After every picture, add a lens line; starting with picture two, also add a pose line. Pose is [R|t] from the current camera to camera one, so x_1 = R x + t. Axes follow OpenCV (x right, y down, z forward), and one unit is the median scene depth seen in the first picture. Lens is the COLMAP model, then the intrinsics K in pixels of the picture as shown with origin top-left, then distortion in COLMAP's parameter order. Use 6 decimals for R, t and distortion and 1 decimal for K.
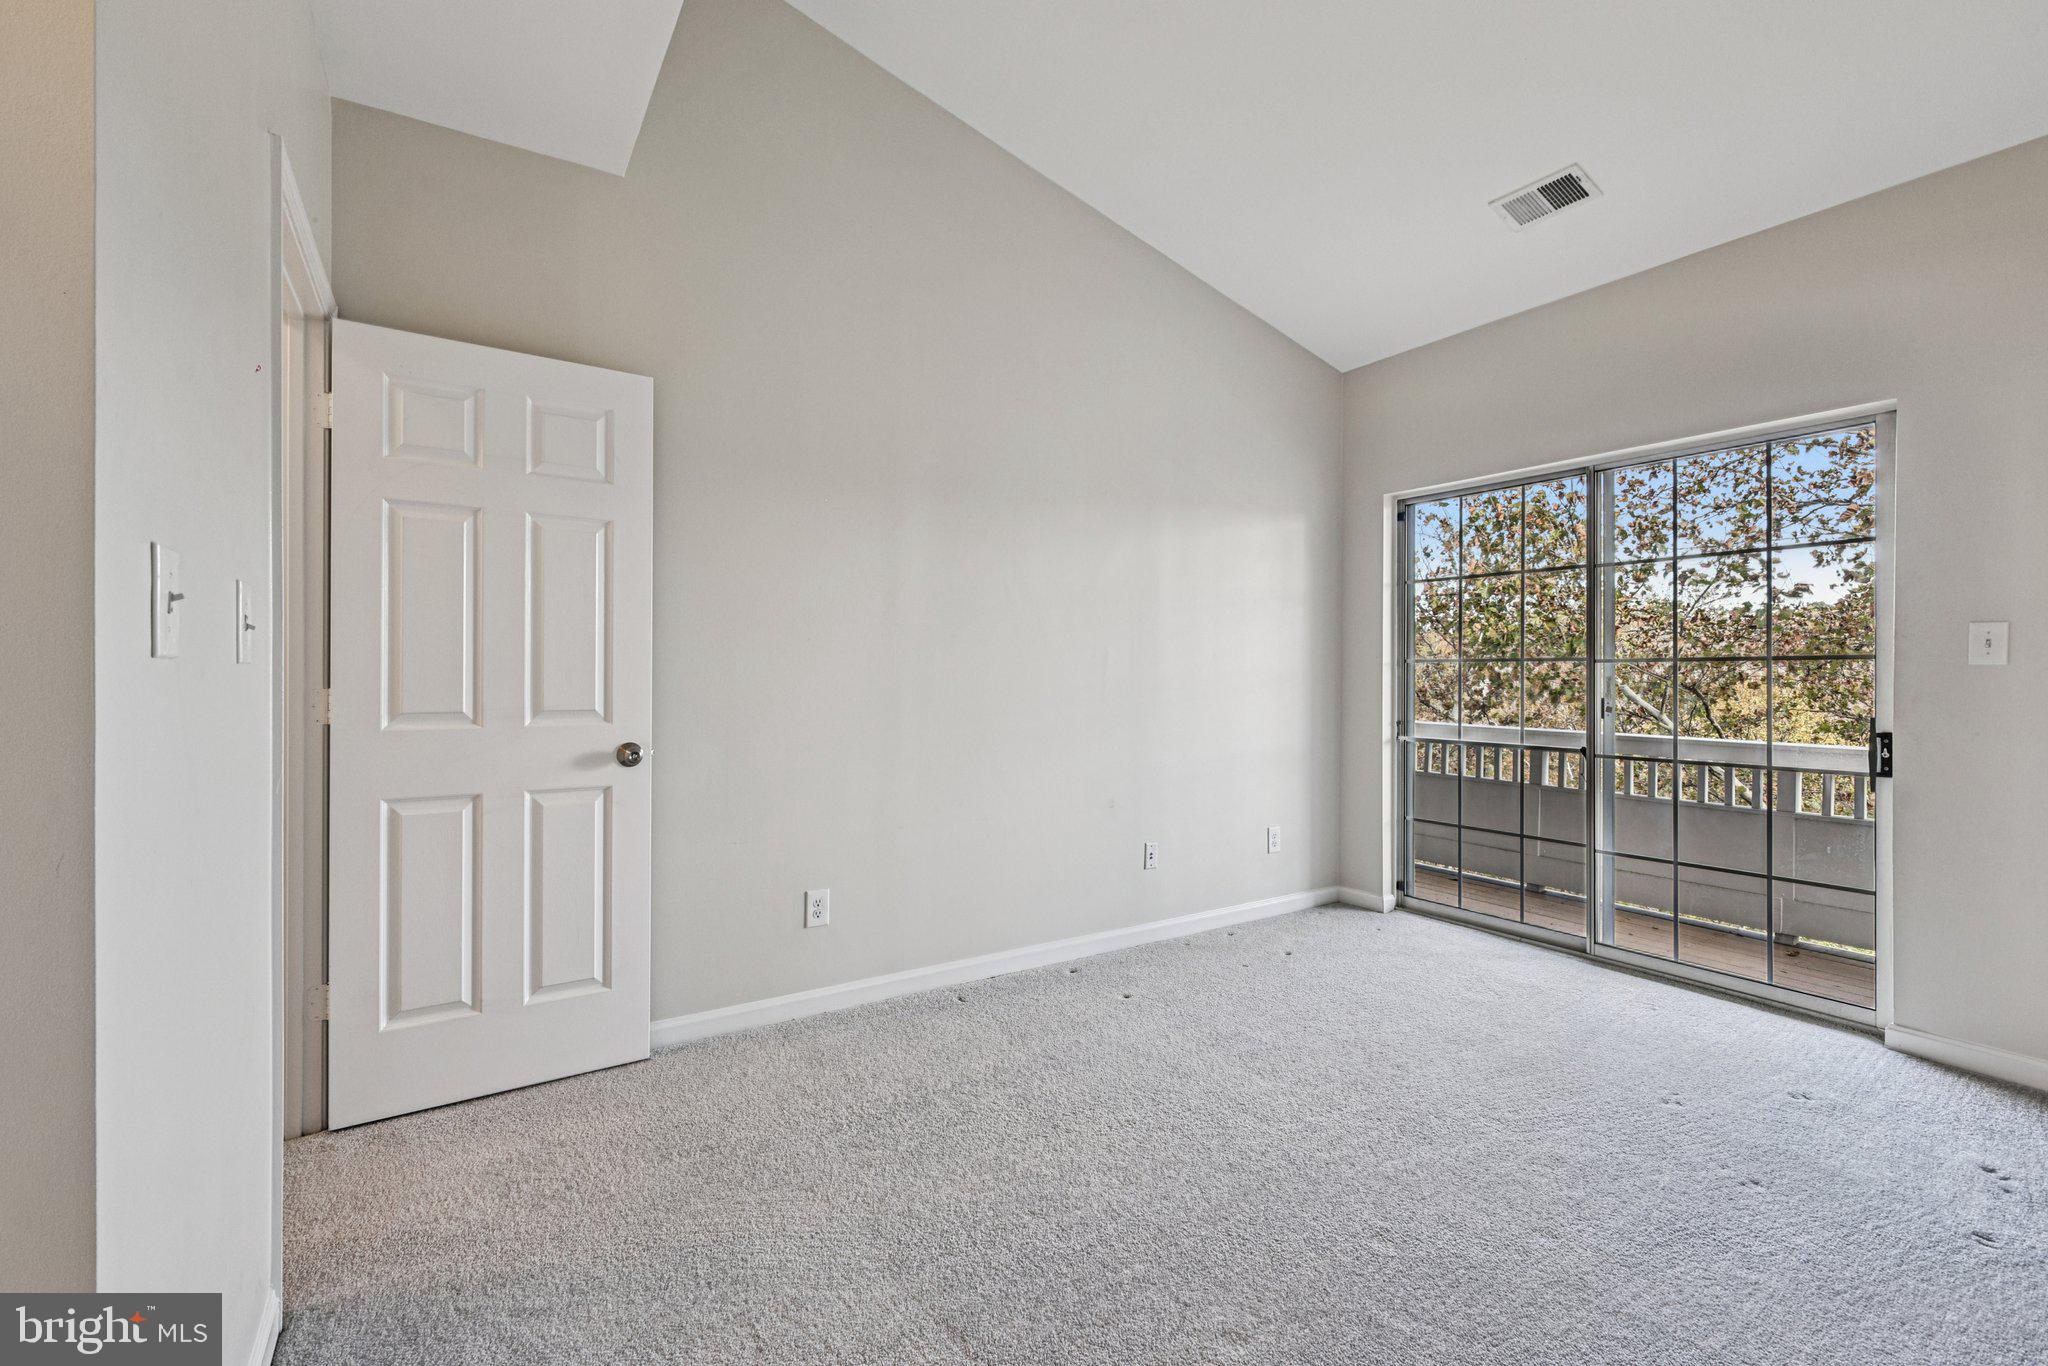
lens RADIAL K [[889.9, 0, 1025.4], [0, 889.9, 683.3], [0, 0, 1]] dist [0.003632, -0.000454]
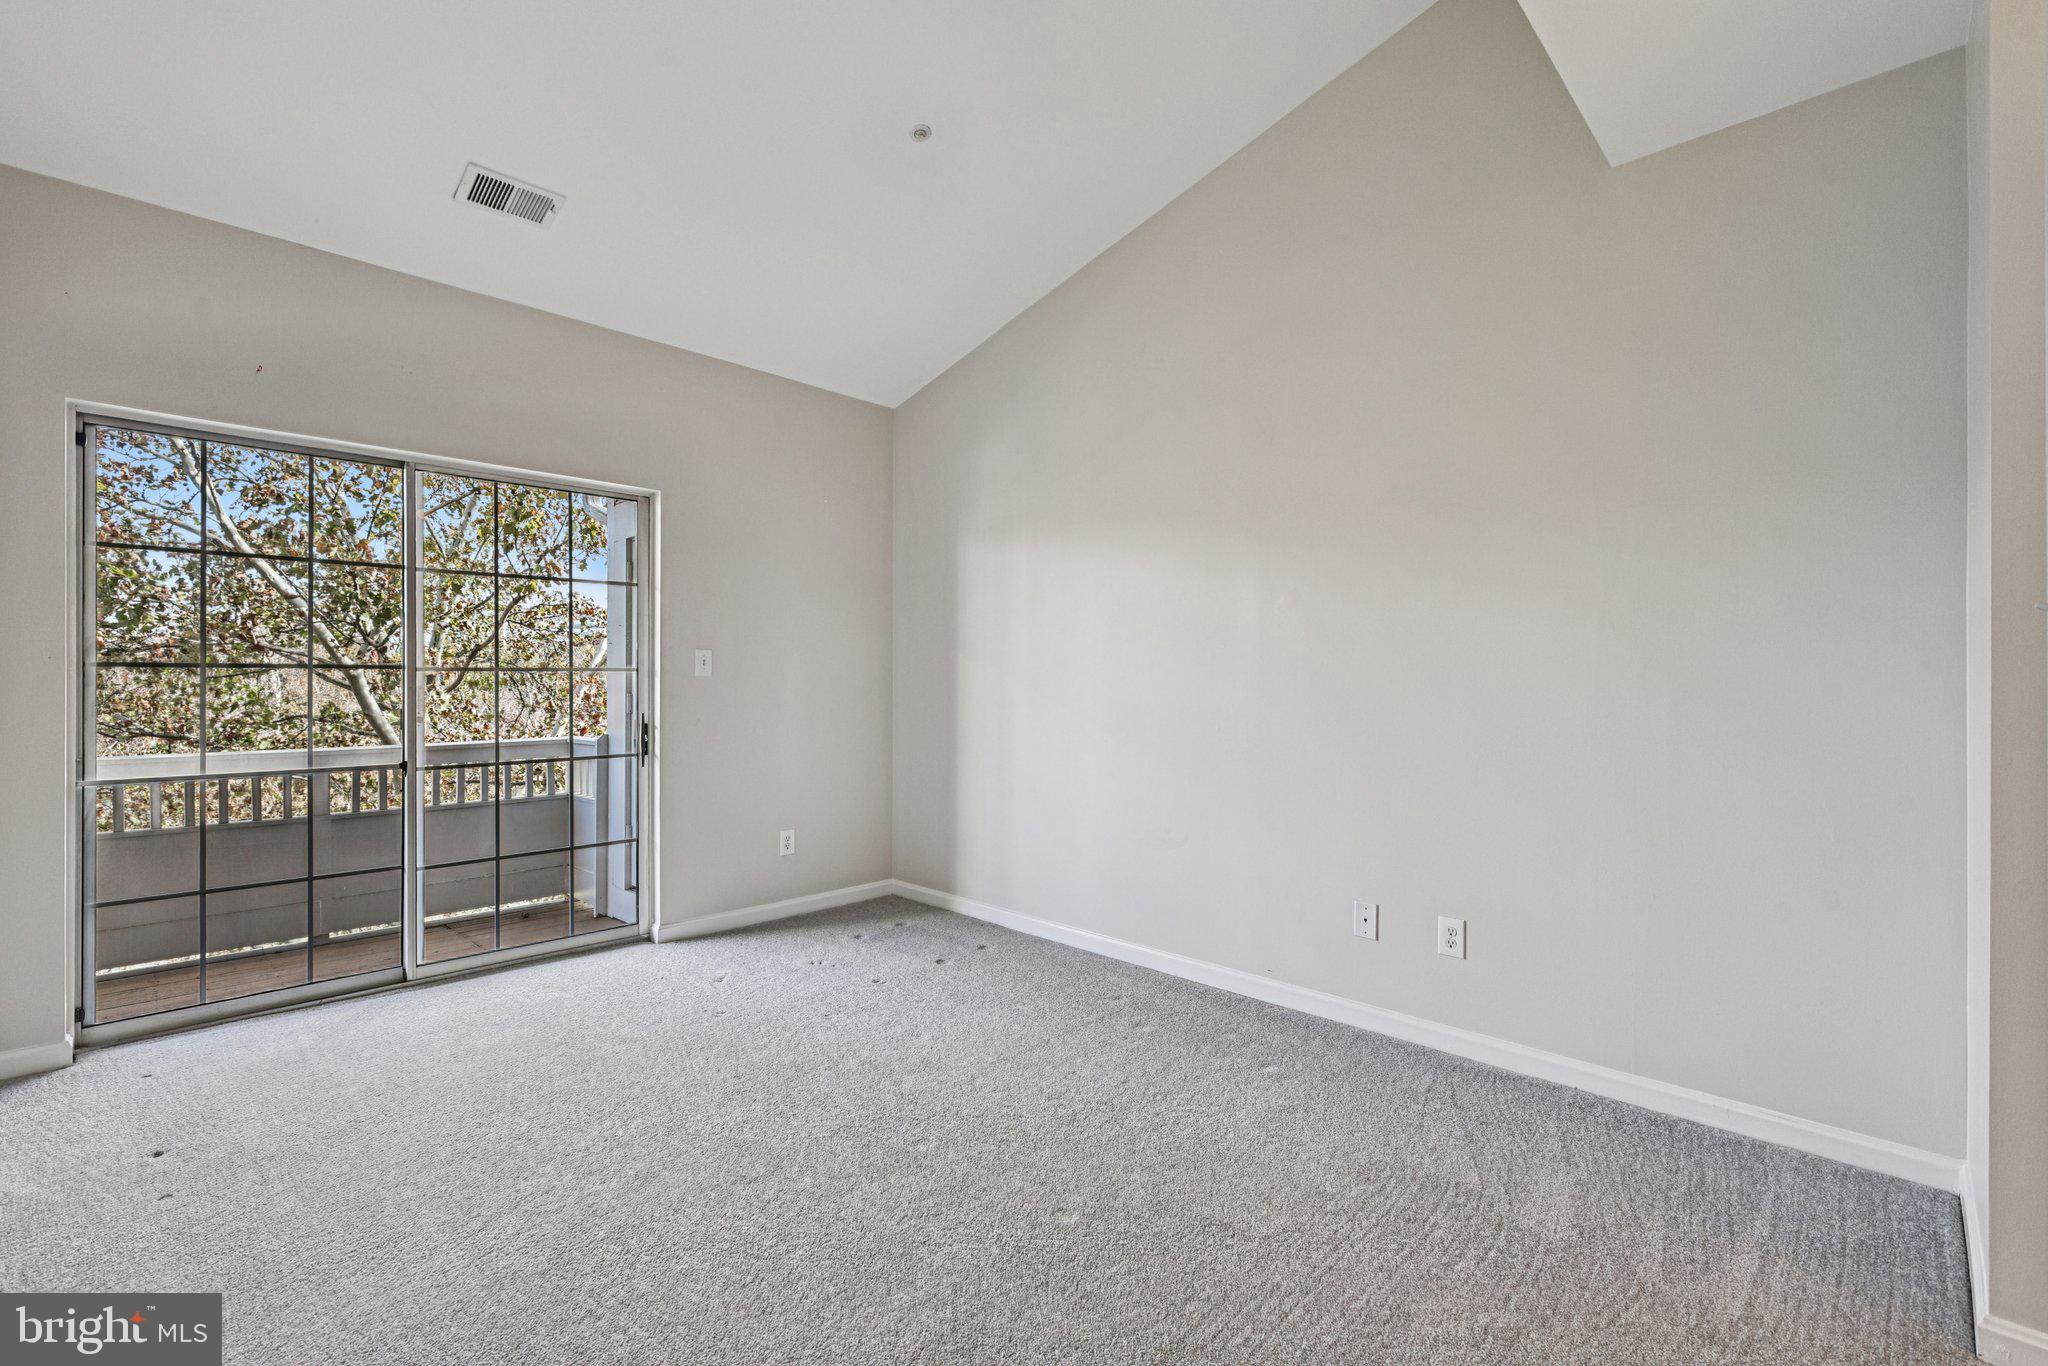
lens RADIAL K [[889.9, 0, 1013.6], [0, 889.9, 678.2], [0, 0, 1]] dist [0.003632, -0.000454]
pose [[-0.227428, -0.003237, 0.973790, -0.402149], [0.010264, 0.999931, 0.005721, -0.013836], [-0.973741, 0.011296, -0.227379, 0.559980]]
